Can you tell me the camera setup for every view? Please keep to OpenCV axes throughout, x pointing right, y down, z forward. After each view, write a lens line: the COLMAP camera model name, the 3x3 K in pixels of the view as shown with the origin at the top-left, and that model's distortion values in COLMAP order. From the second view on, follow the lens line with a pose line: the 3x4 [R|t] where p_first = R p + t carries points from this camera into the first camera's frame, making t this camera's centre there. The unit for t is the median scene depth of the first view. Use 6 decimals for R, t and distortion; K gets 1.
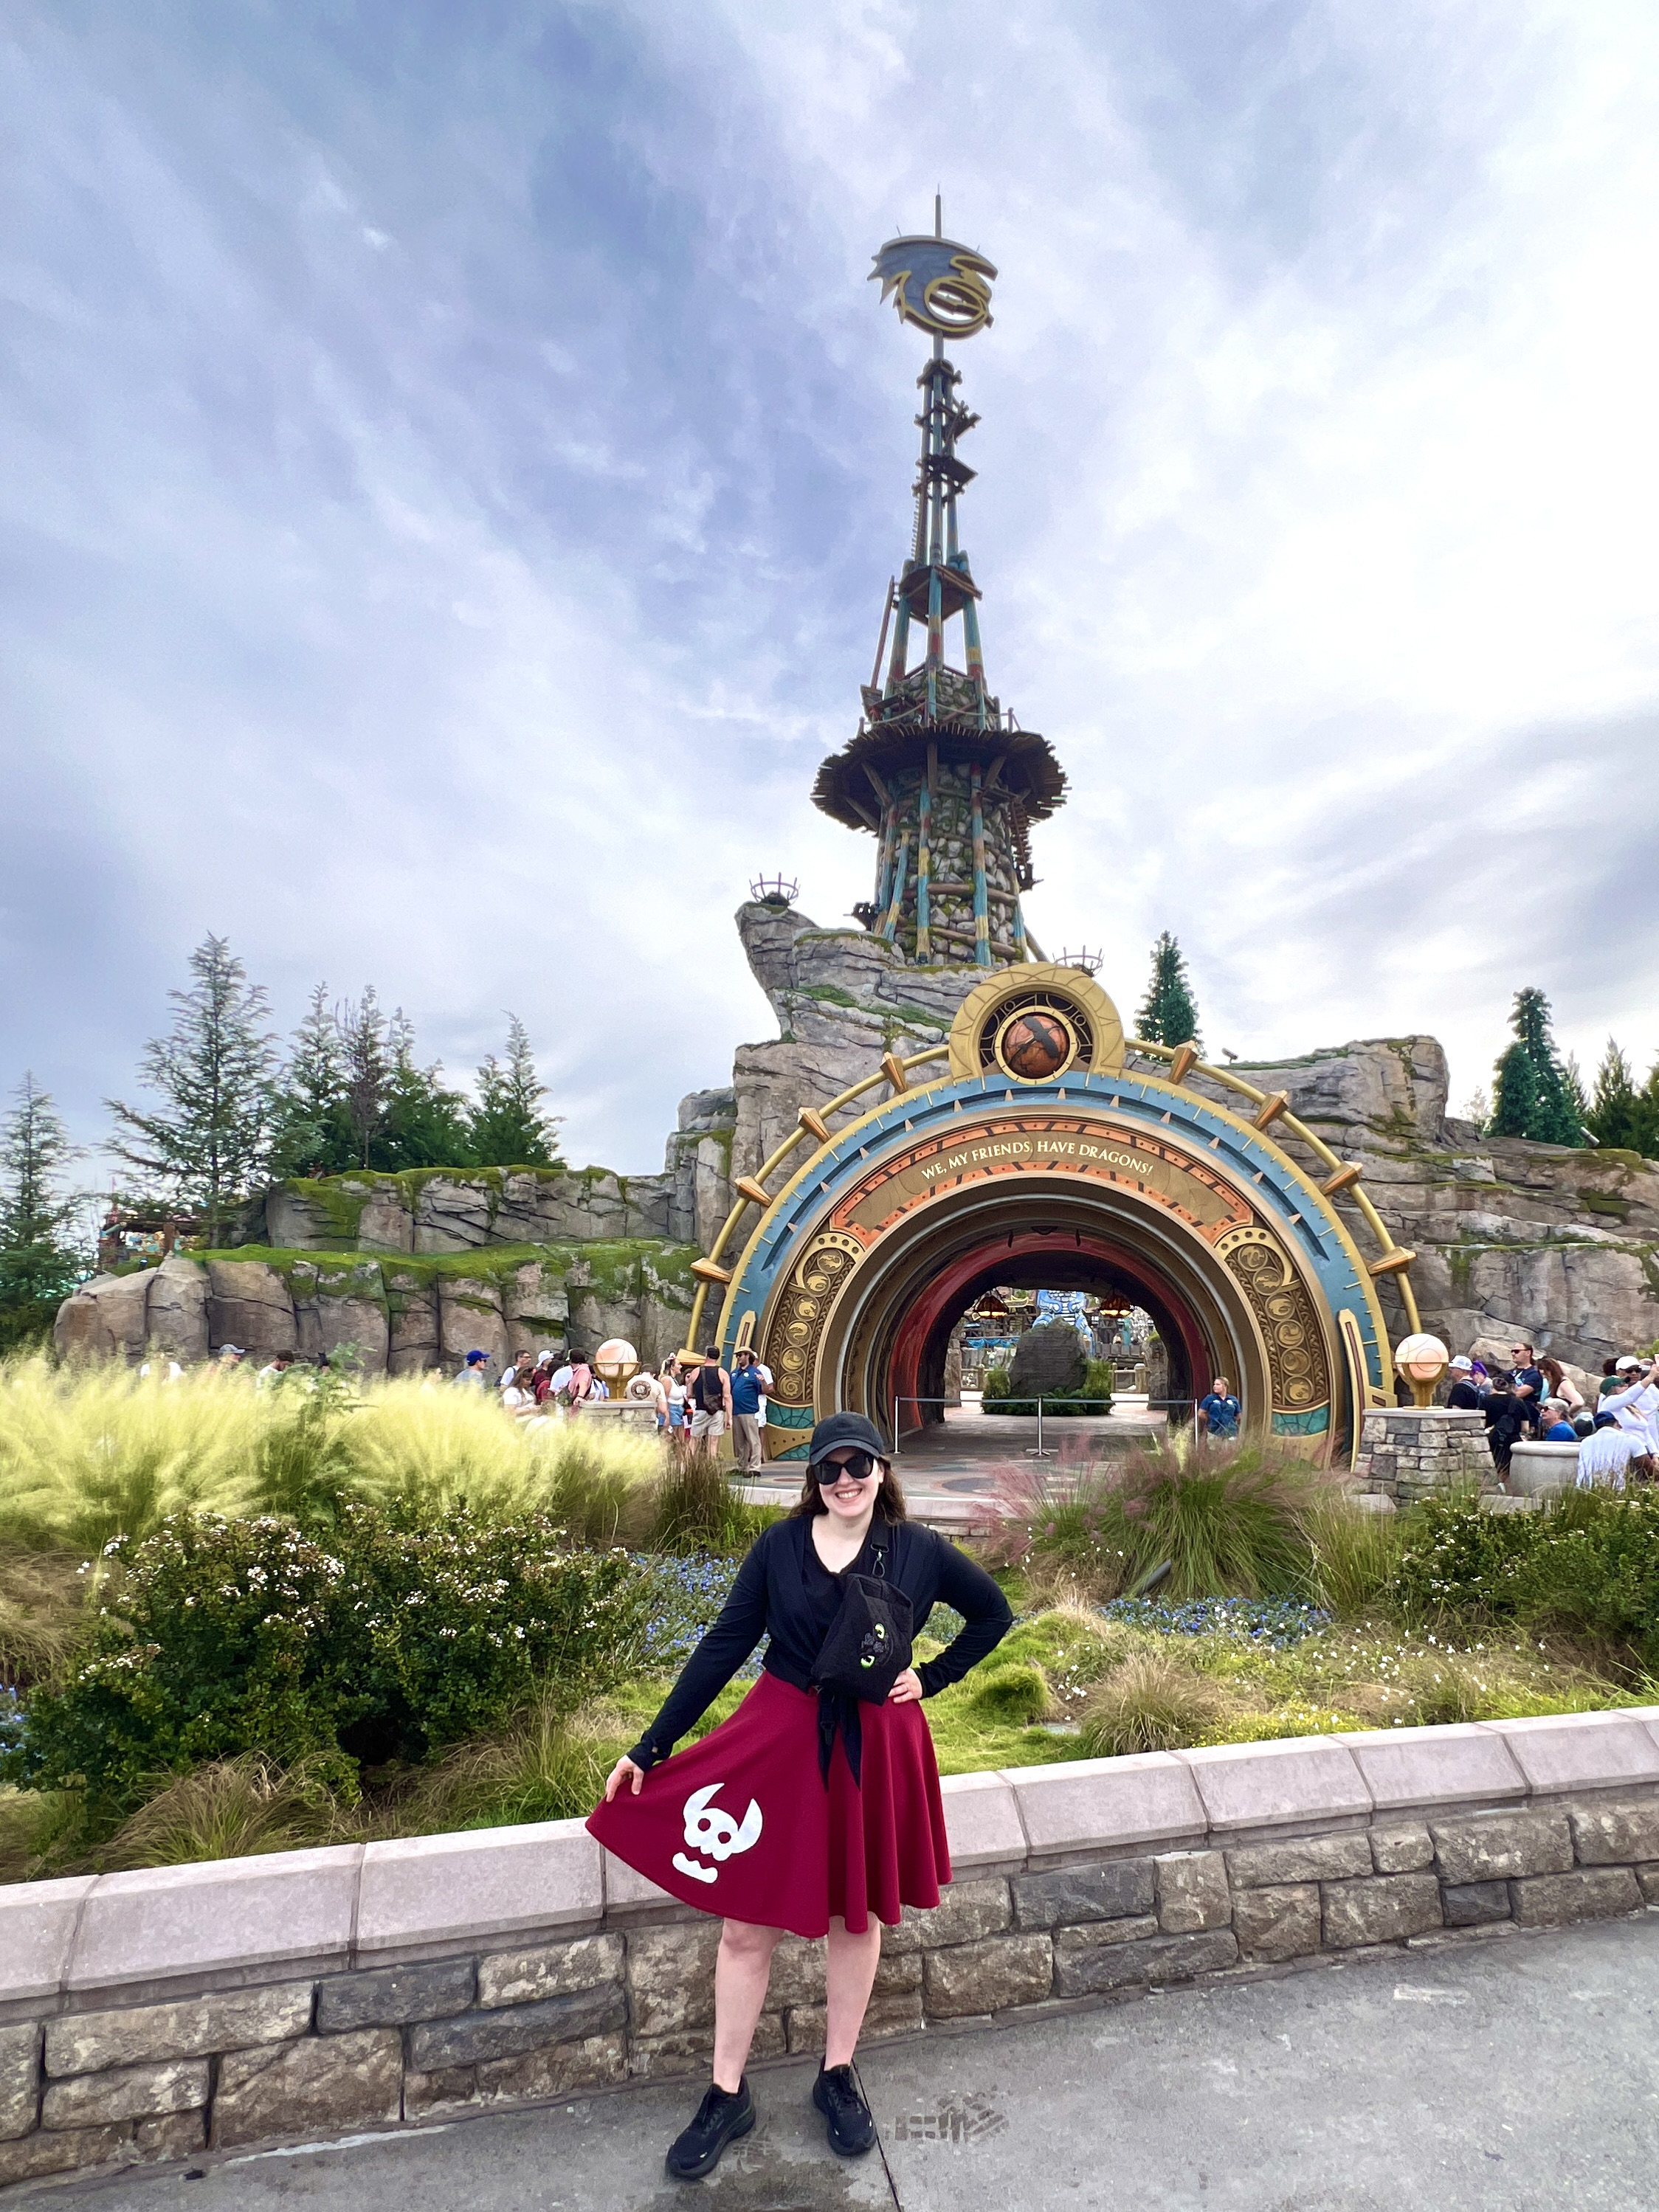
lens RADIAL K [[1165.8, 0, 909.7], [0, 1165.8, 1301.5], [0, 0, 1]] dist [-0.004908, 0.004761]
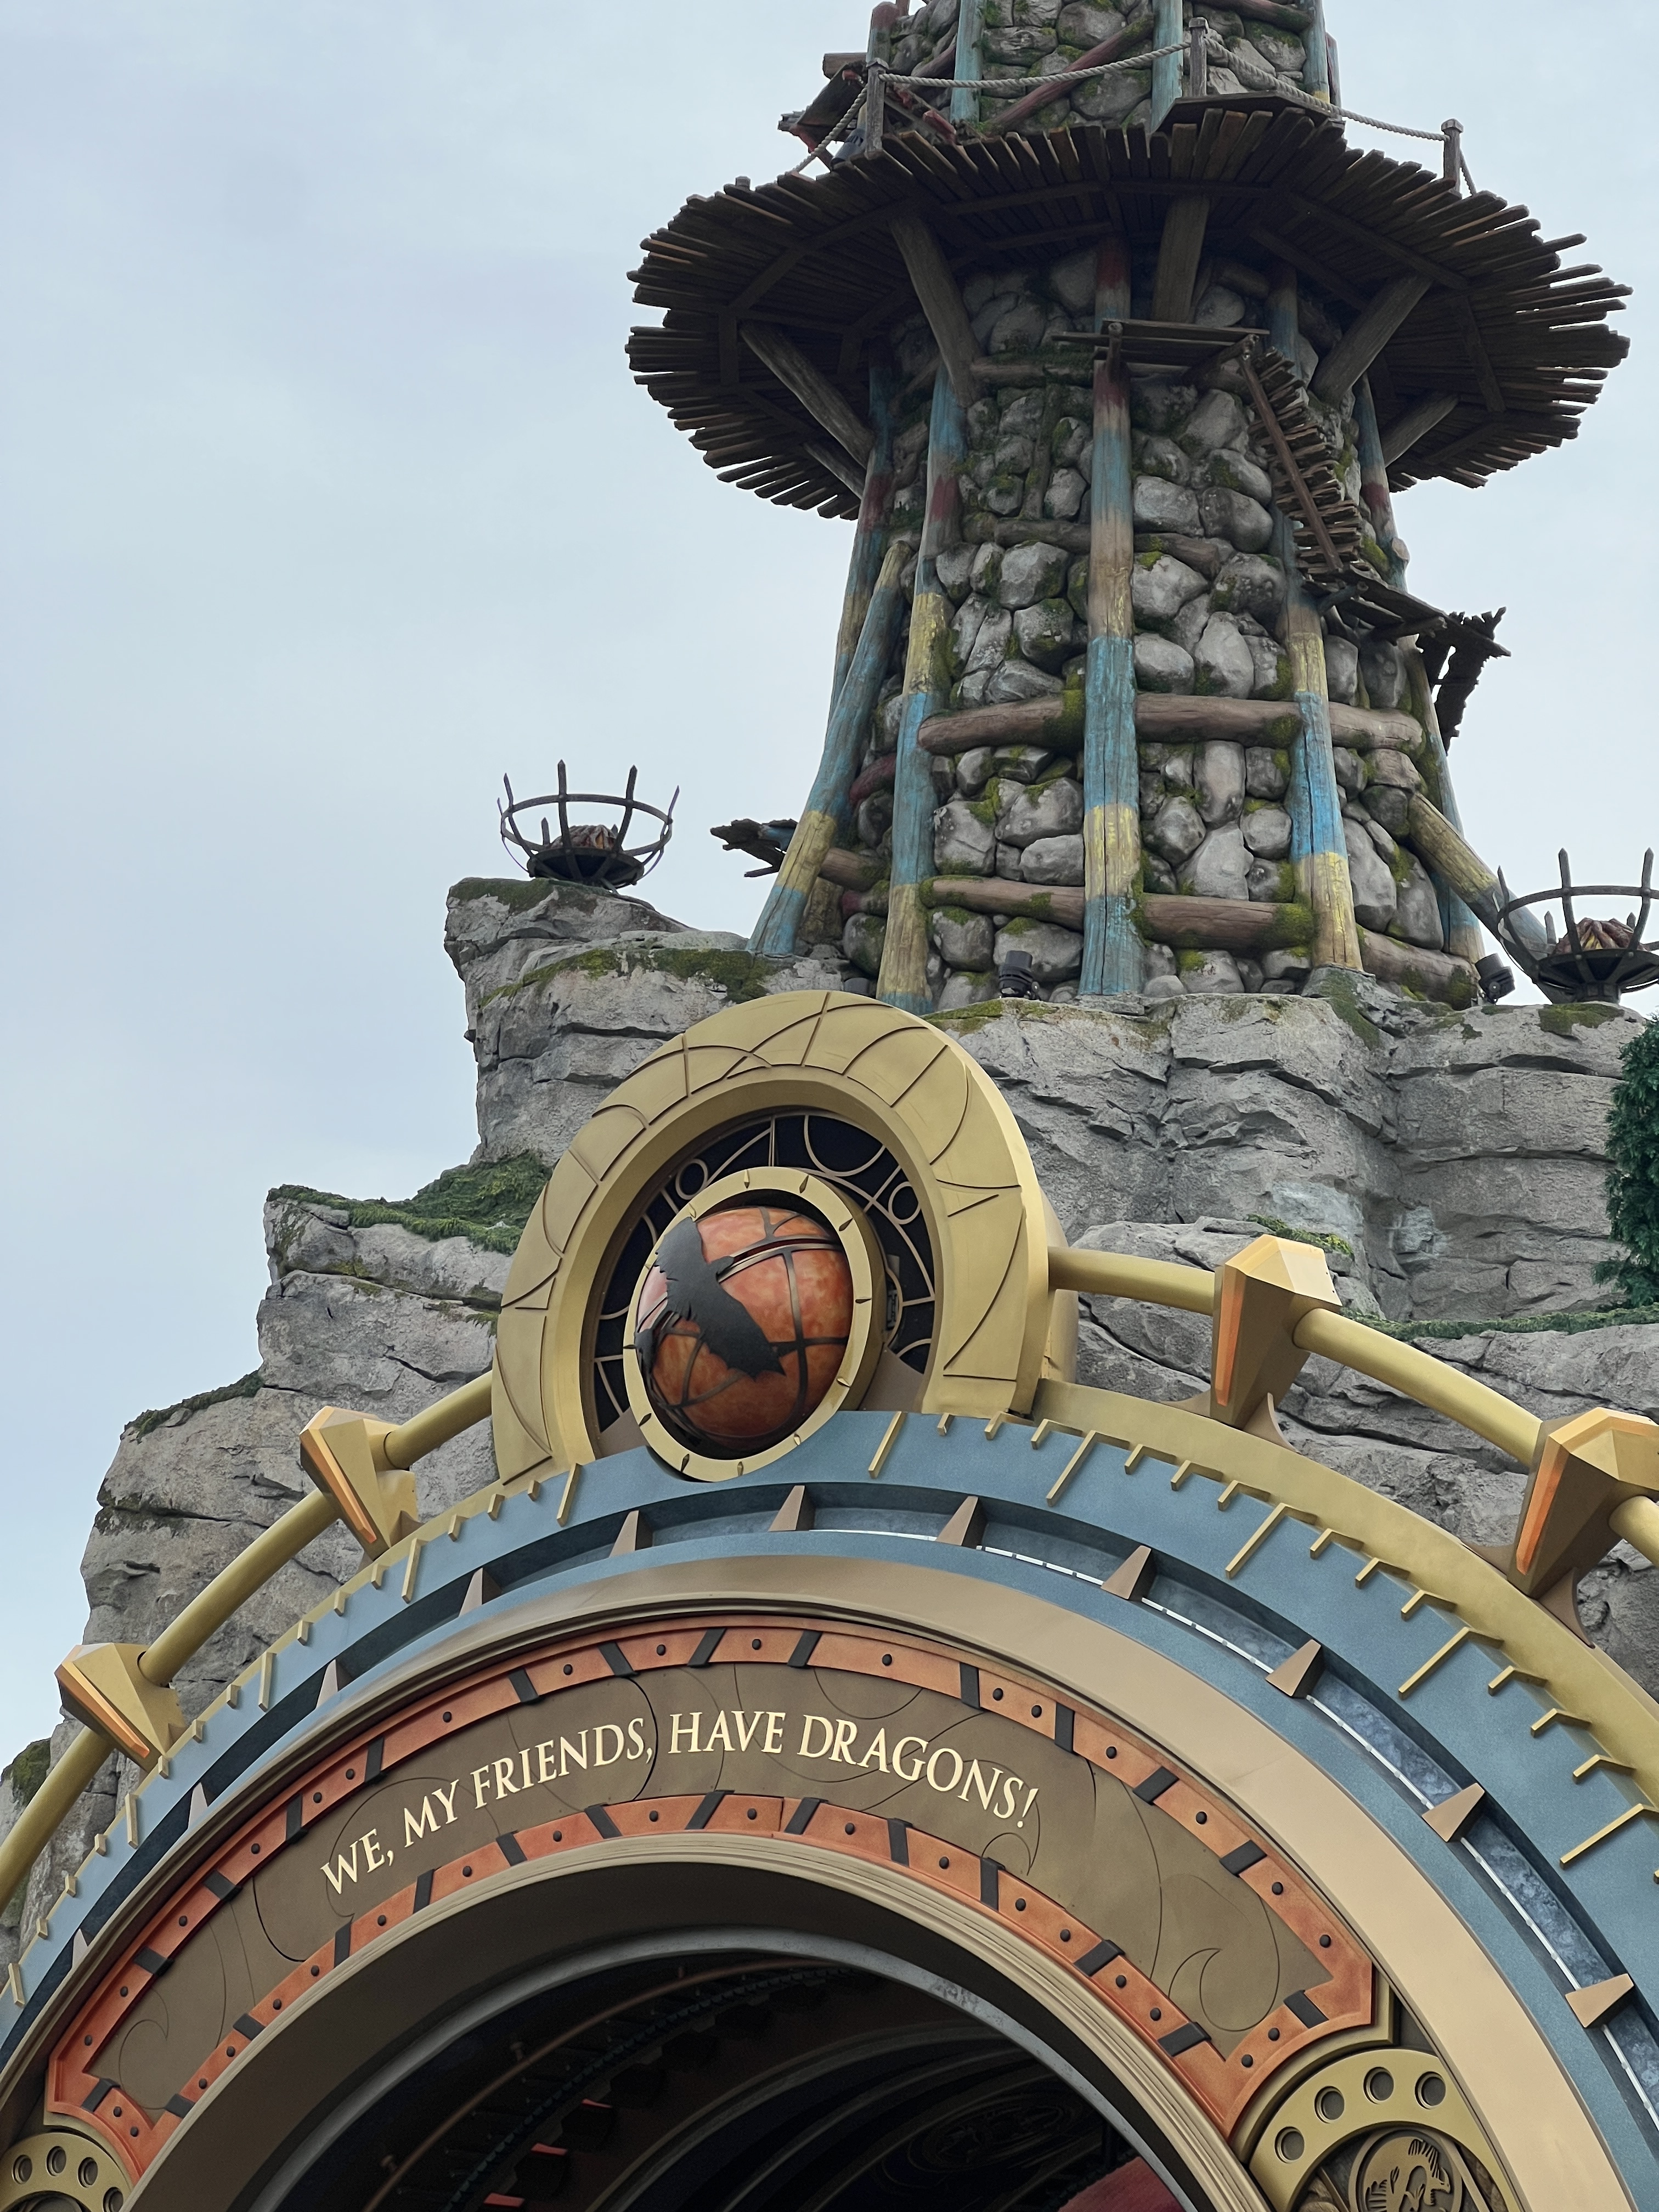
lens RADIAL K [[4936.9, 0, 867.2], [0, 4936.9, 958.9], [0, 0, 1]] dist [0.090591, 0.000000]
pose [[0.864429, -0.143508, -0.481838, 0.629436], [-0.001212, 0.957798, -0.287439, 0.007548], [0.502754, 0.249054, 0.827774, 0.122833]]
